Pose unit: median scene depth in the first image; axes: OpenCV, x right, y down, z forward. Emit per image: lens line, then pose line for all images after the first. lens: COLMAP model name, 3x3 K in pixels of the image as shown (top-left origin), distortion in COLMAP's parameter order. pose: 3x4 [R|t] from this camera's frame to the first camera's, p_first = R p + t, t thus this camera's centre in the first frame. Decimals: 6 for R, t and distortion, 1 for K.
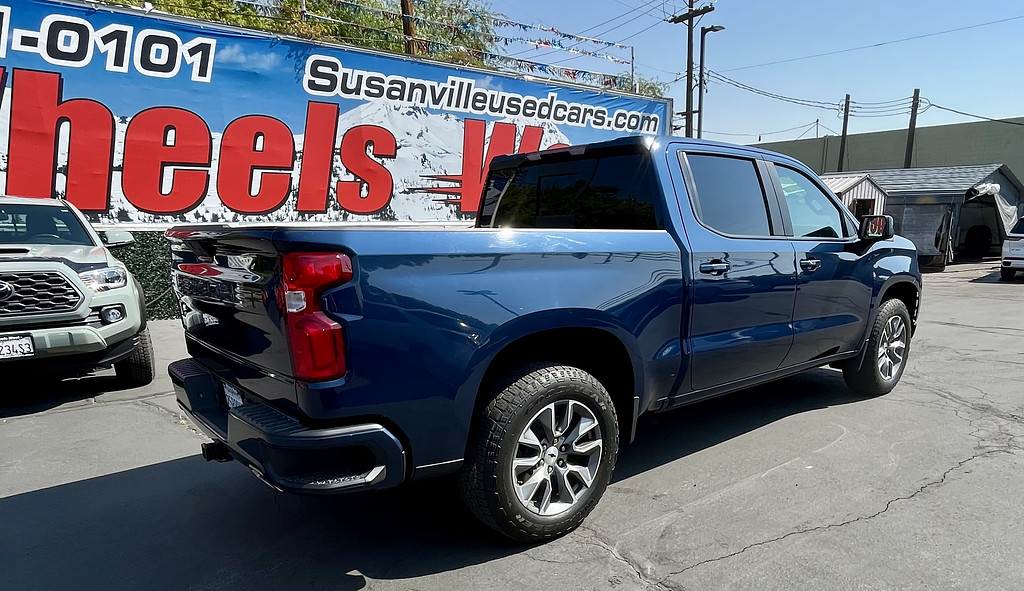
lens RADIAL K [[409.9, 0, 512.1], [0, 409.9, 303.0], [0, 0, 1]] dist [-0.007996, 0.000647]
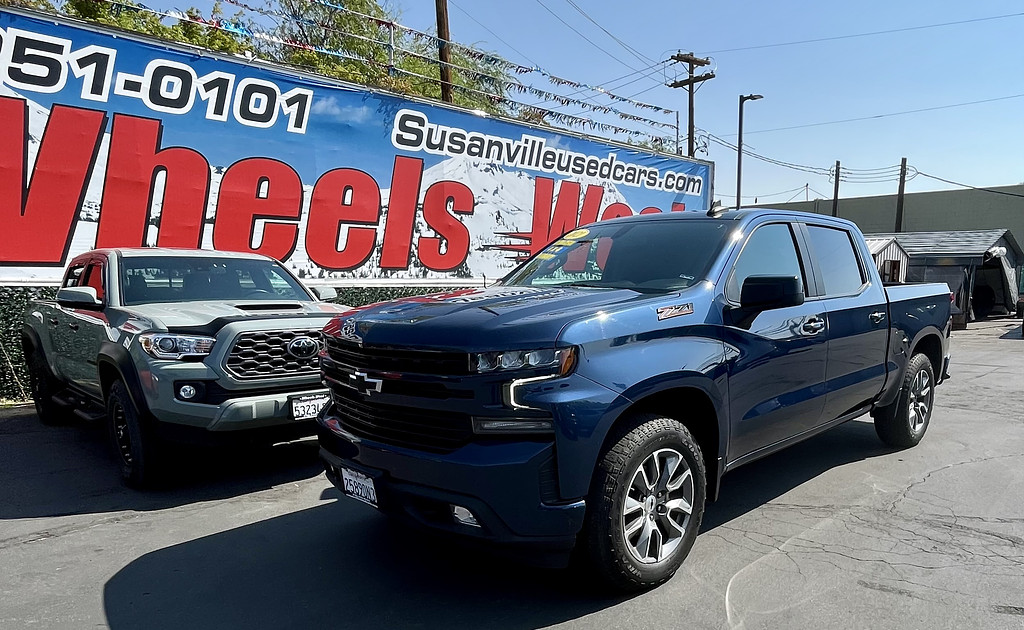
lens RADIAL K [[426.3, 0, 545.8], [0, 426.3, 344.3], [0, 0, 1]] dist [-0.012050, 0.001132]
pose [[0.996553, -0.007151, 0.082652, -0.211763], [0.010918, 0.998917, -0.045222, 0.003531], [-0.082239, 0.045968, 0.995552, -0.013263]]
